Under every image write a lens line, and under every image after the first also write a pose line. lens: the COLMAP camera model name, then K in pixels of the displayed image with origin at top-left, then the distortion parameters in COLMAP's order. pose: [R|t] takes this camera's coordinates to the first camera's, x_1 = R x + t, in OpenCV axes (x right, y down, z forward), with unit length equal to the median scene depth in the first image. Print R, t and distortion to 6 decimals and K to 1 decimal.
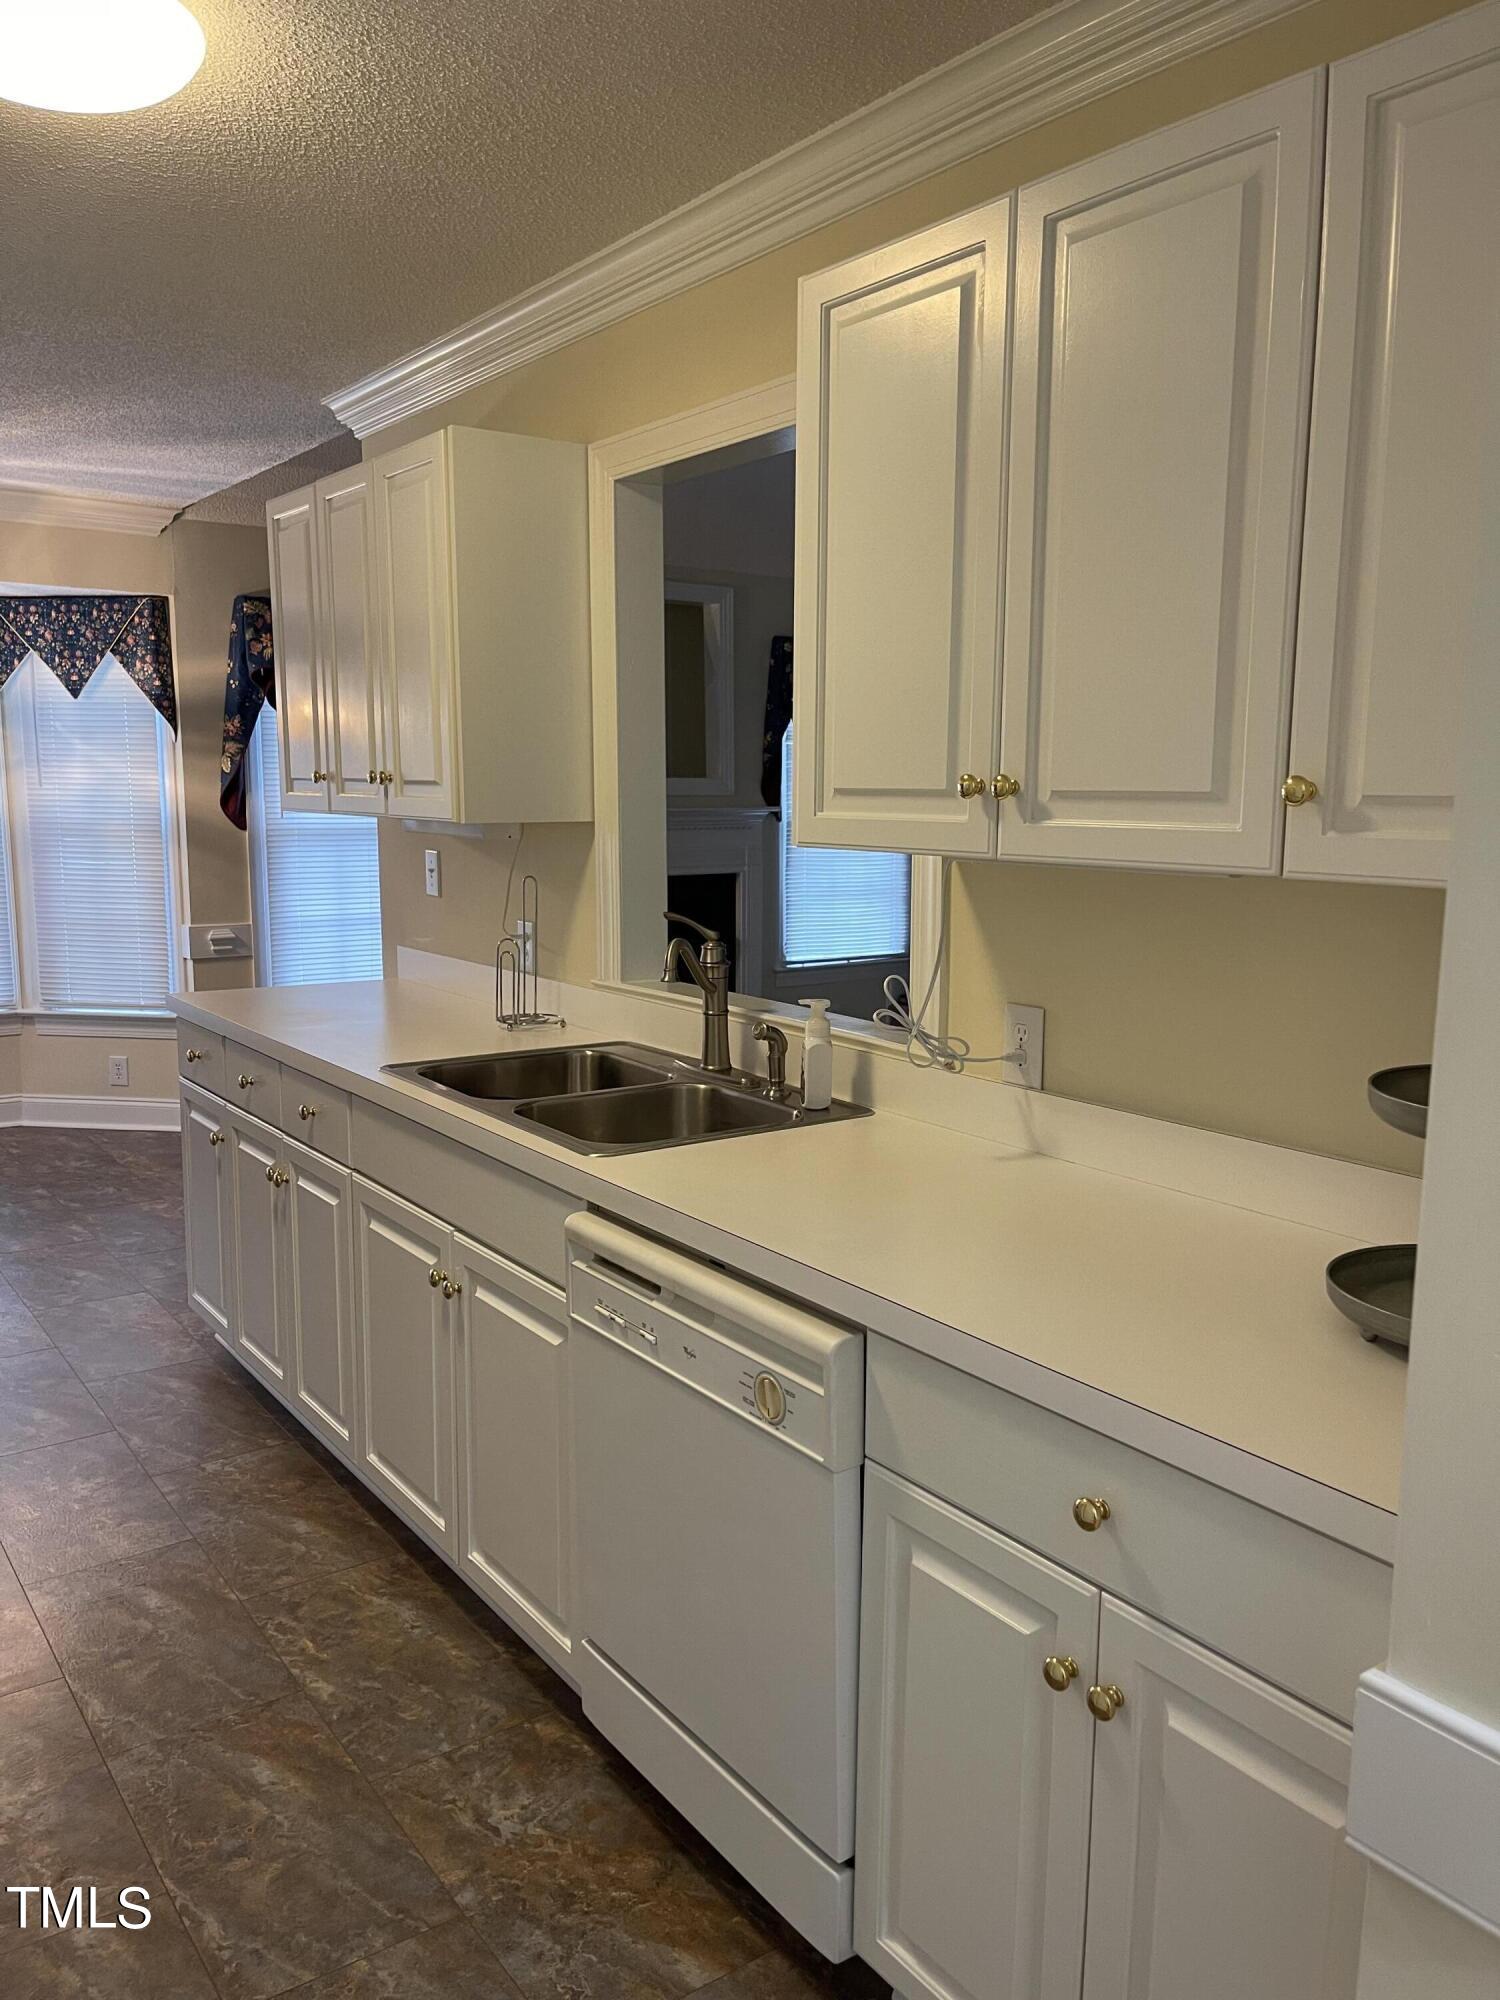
lens RADIAL K [[1501.3, 0, 750.0], [0, 1501.3, 1000.0], [0, 0, 1]] dist [0.009384, -0.000581]
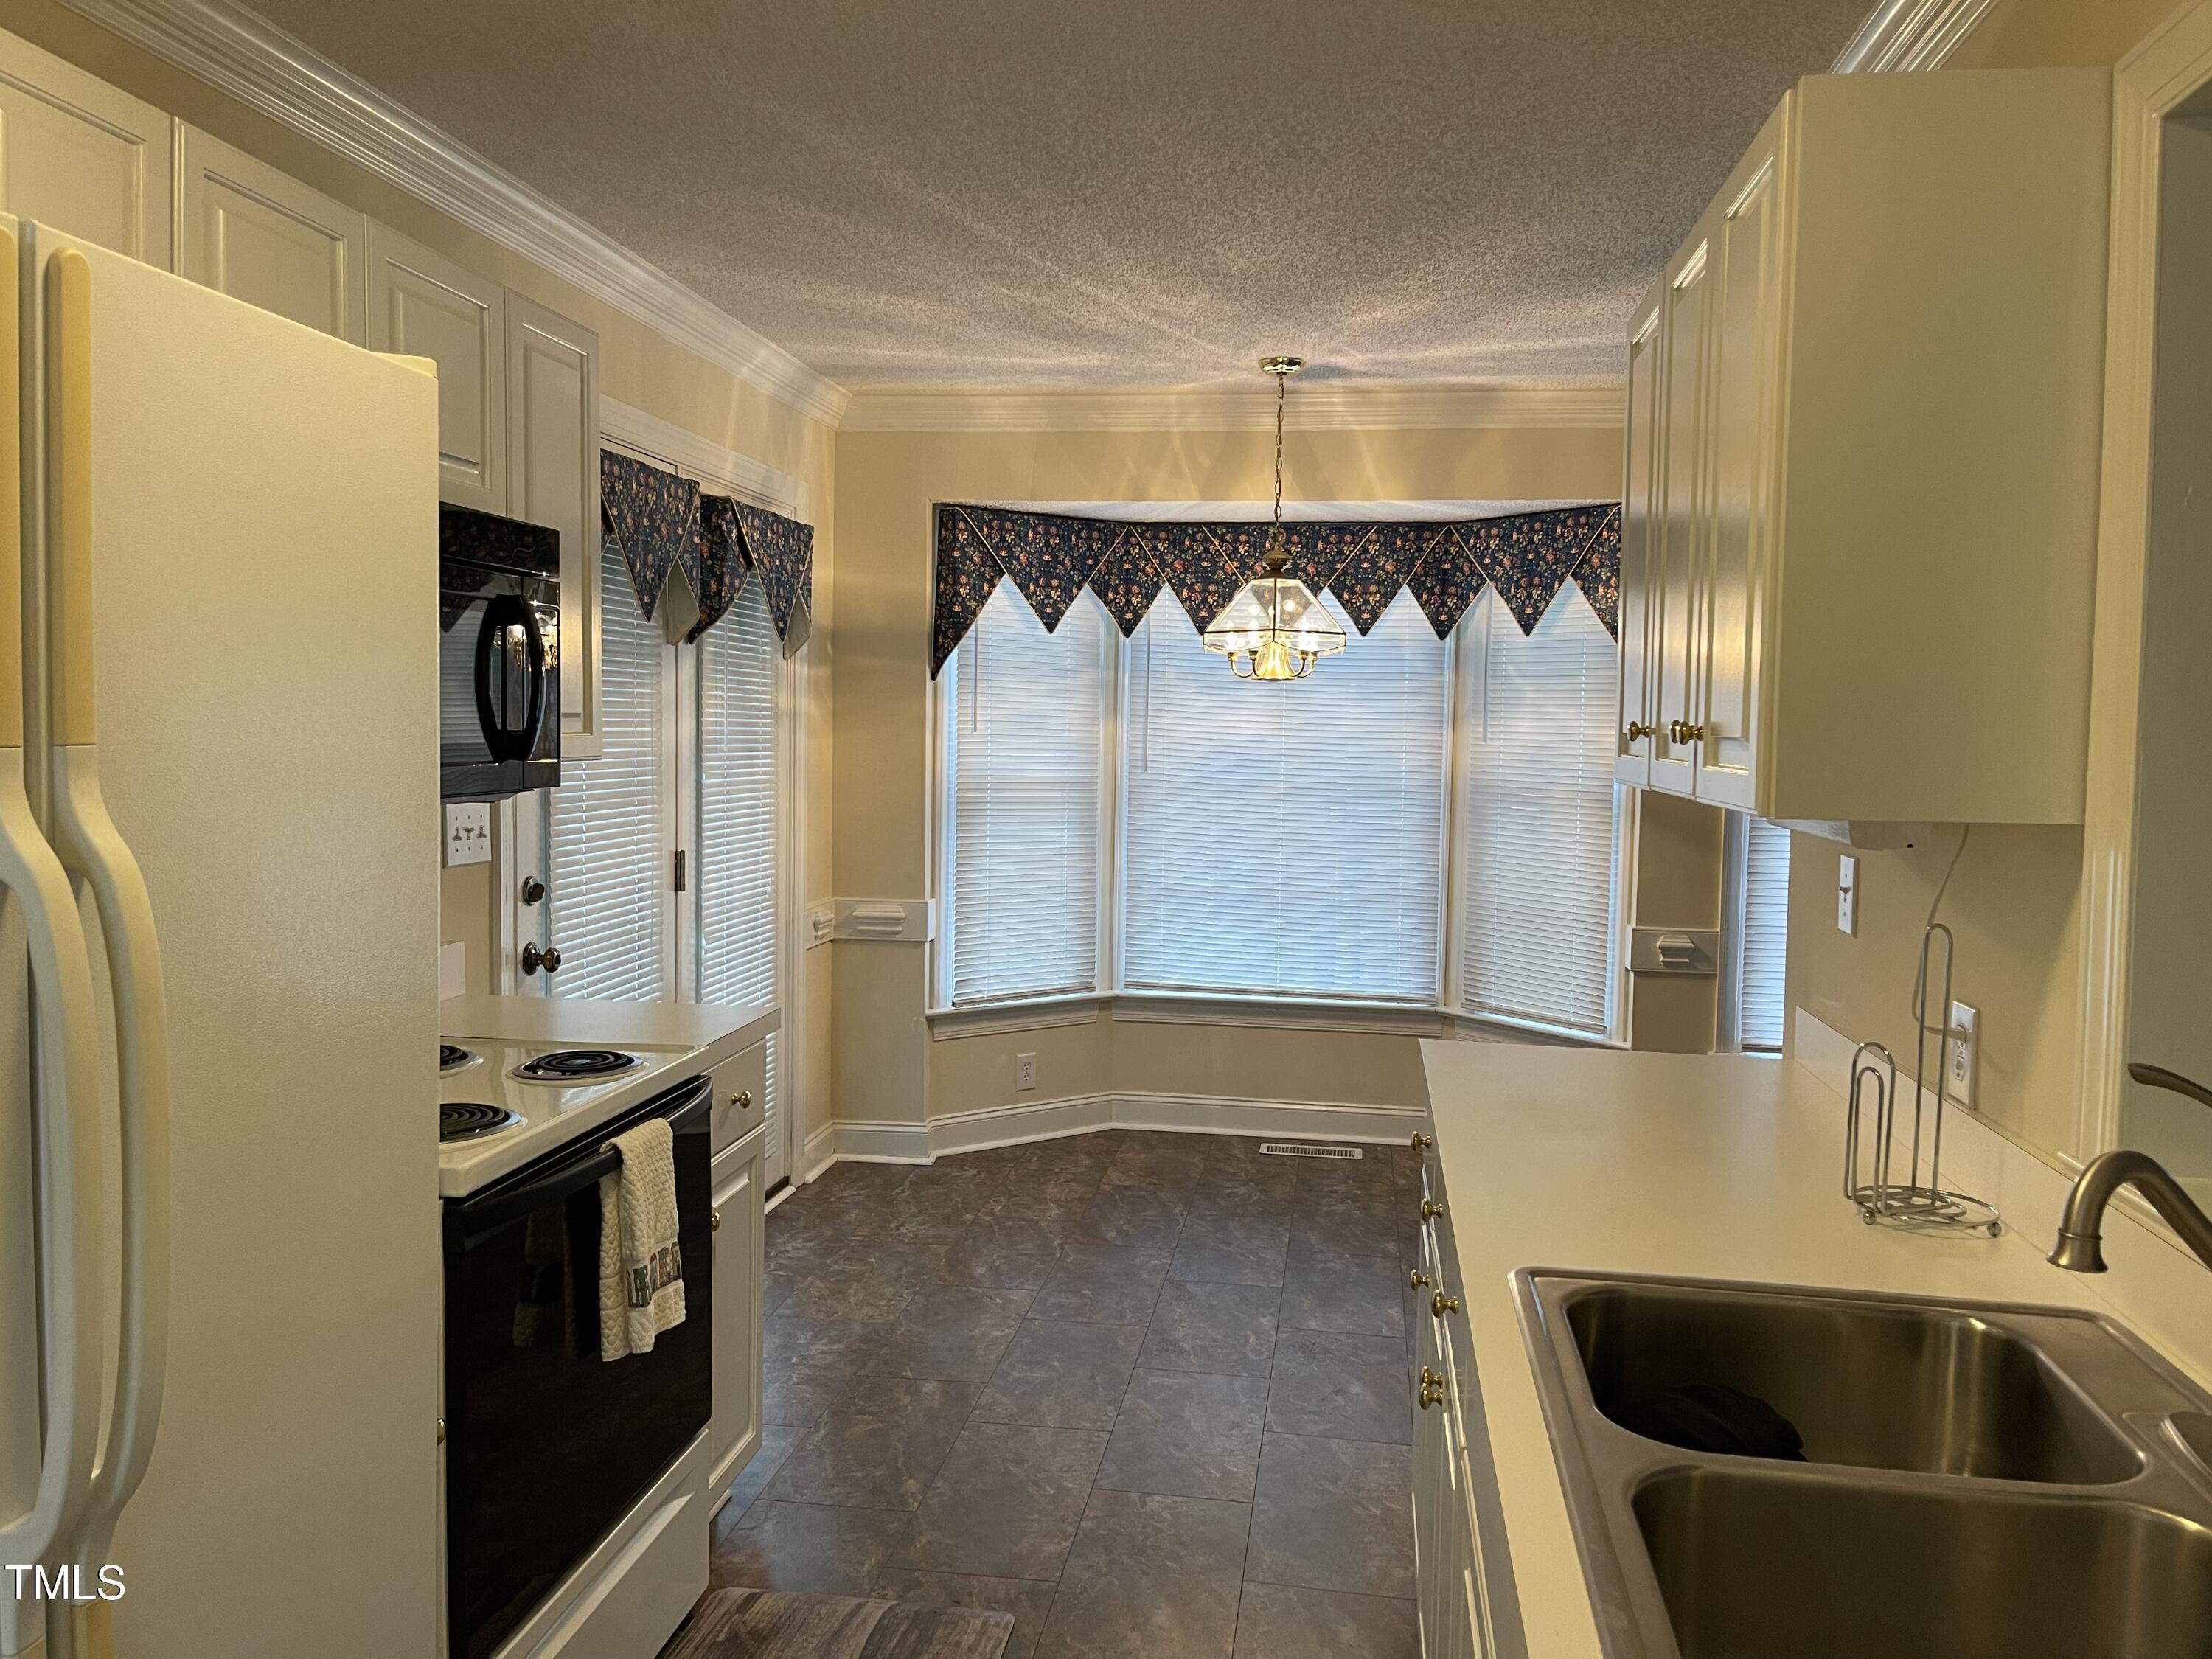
lens RADIAL K [[1670.6, 0, 1105.8], [0, 1670.6, 805.4], [0, 0, 1]] dist [0.071926, -0.005244]
pose [[0.707658, 0.039960, -0.705424, 0.034809], [-0.112754, 0.991991, -0.056918, -0.032141], [0.697500, 0.119818, 0.706496, 0.211208]]
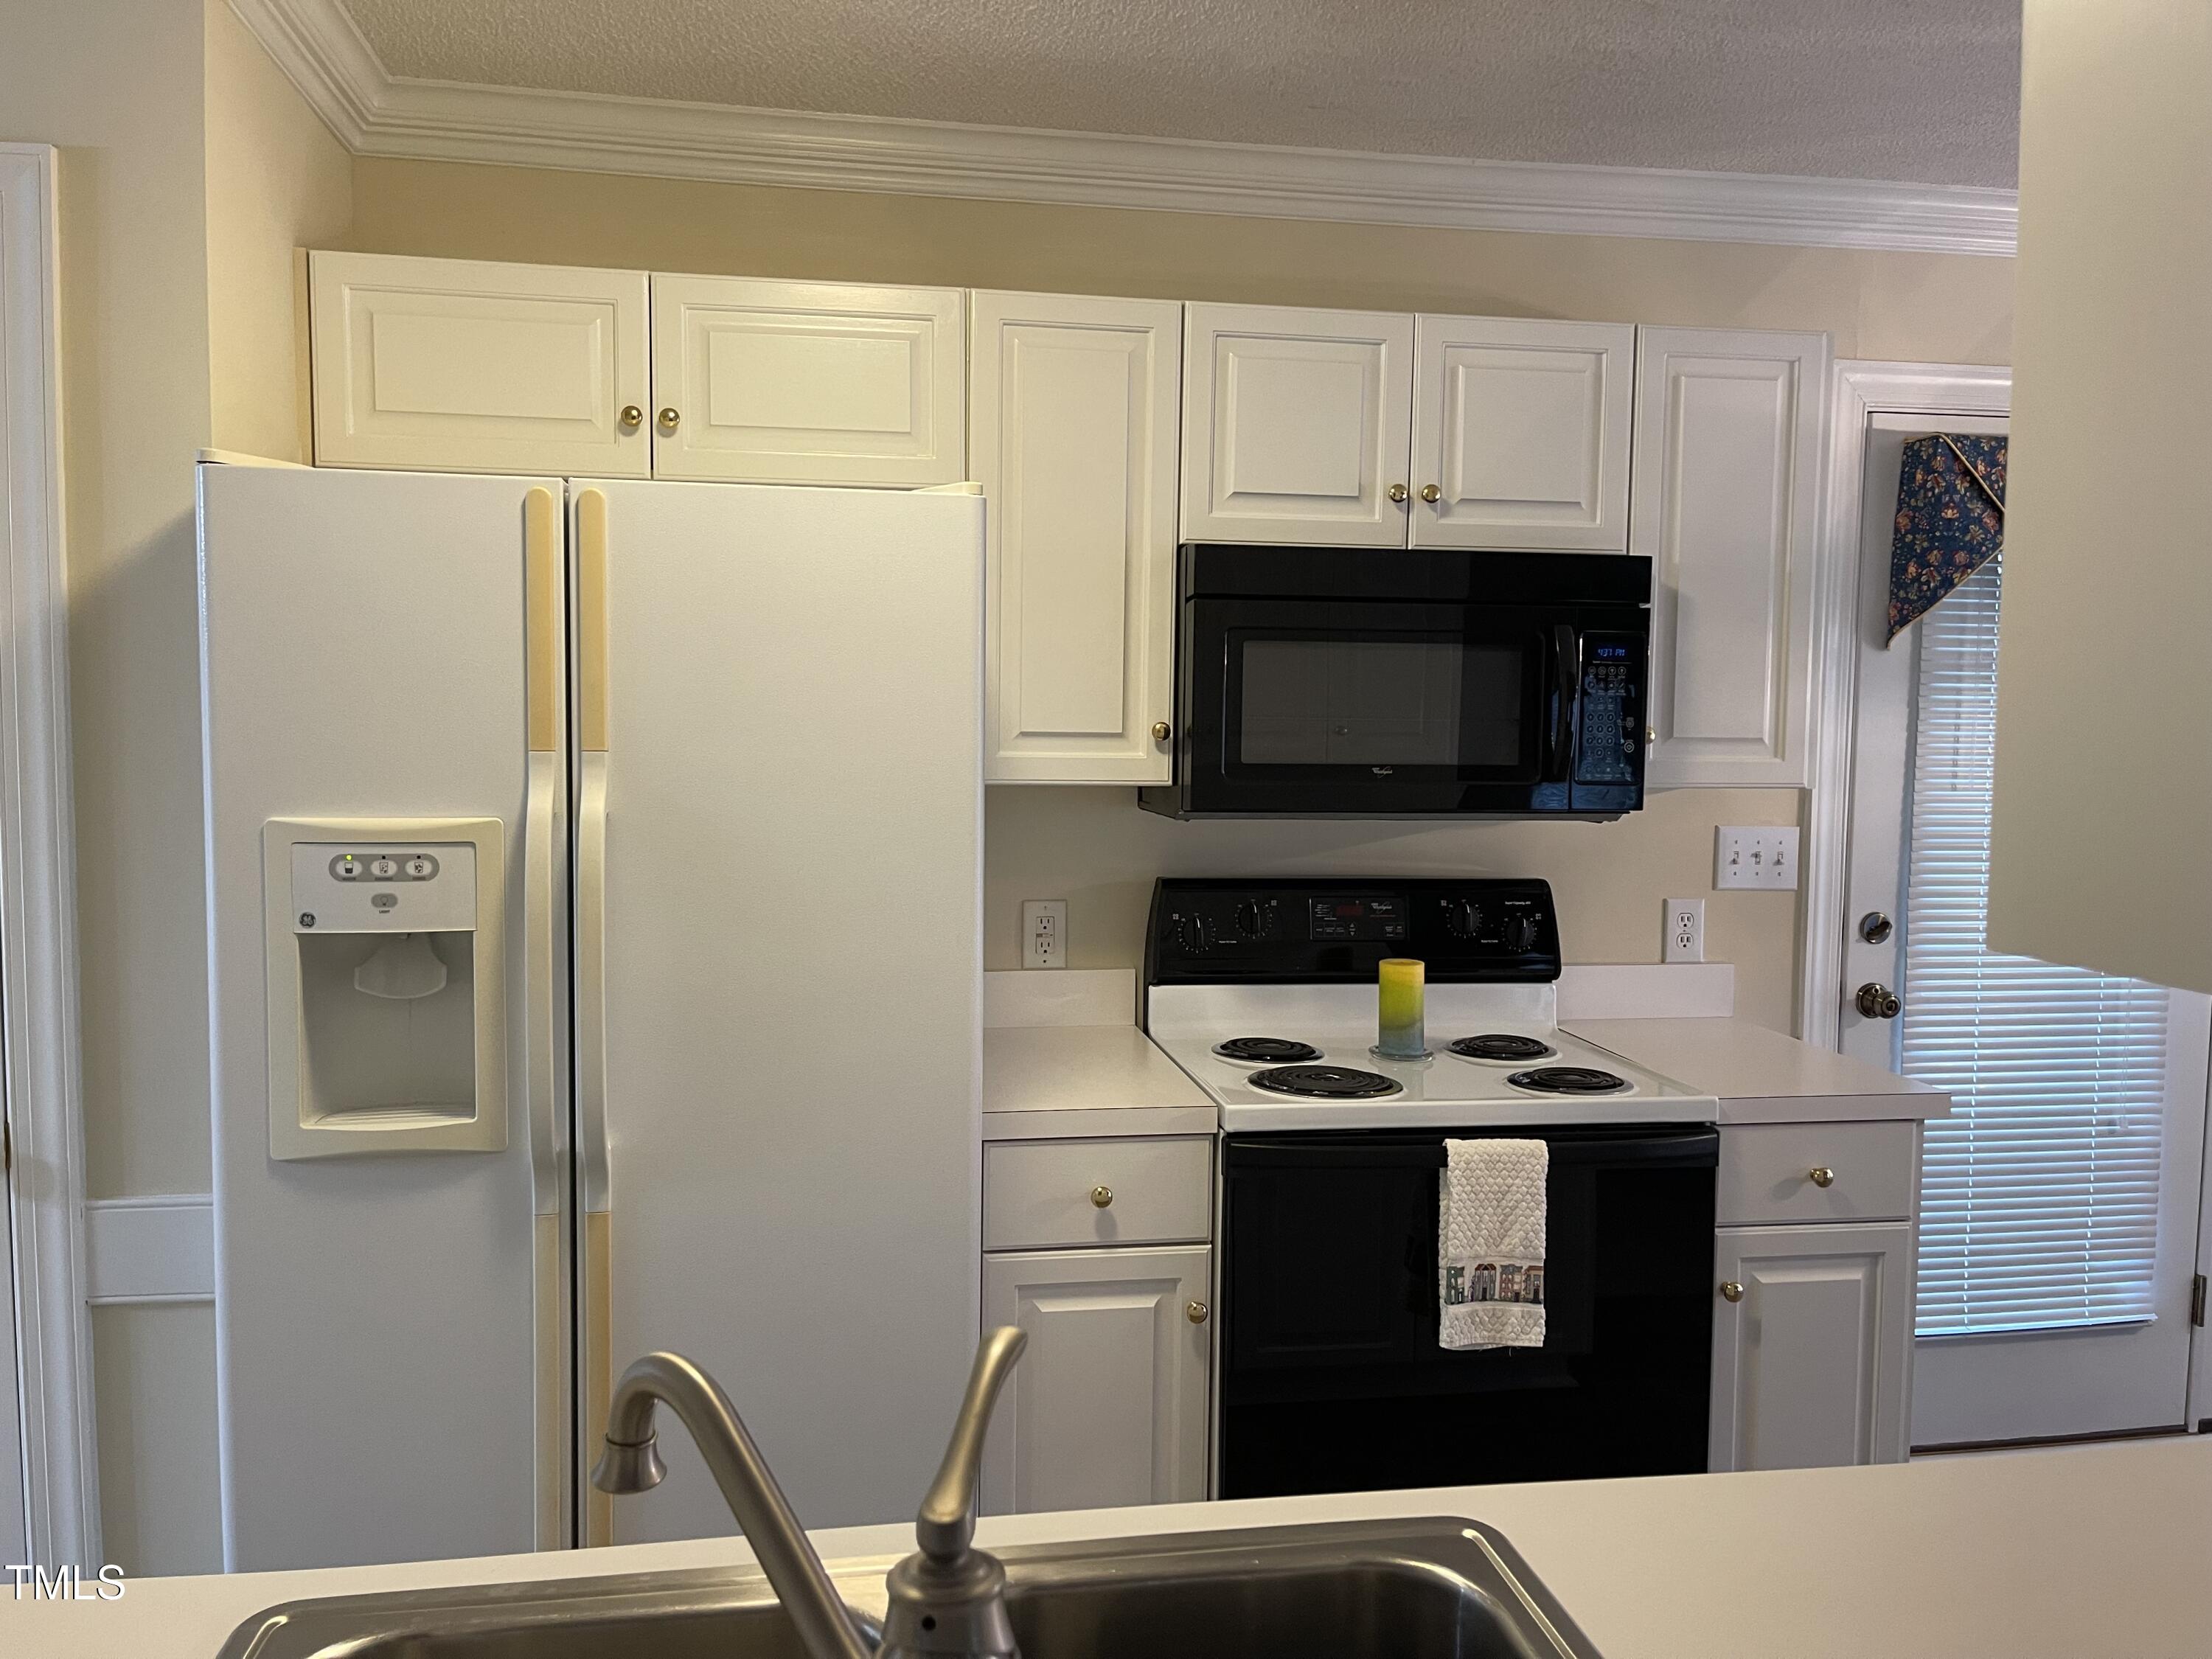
lens RADIAL K [[1660.4, 0, 1100.3], [0, 1660.4, 838.4], [0, 0, 1]] dist [0.009384, -0.000581]
pose [[-0.462060, 0.053734, -0.885219, 0.075389], [-0.142222, 0.980754, 0.133769, -0.078273], [0.875371, 0.187707, -0.445525, 0.502265]]
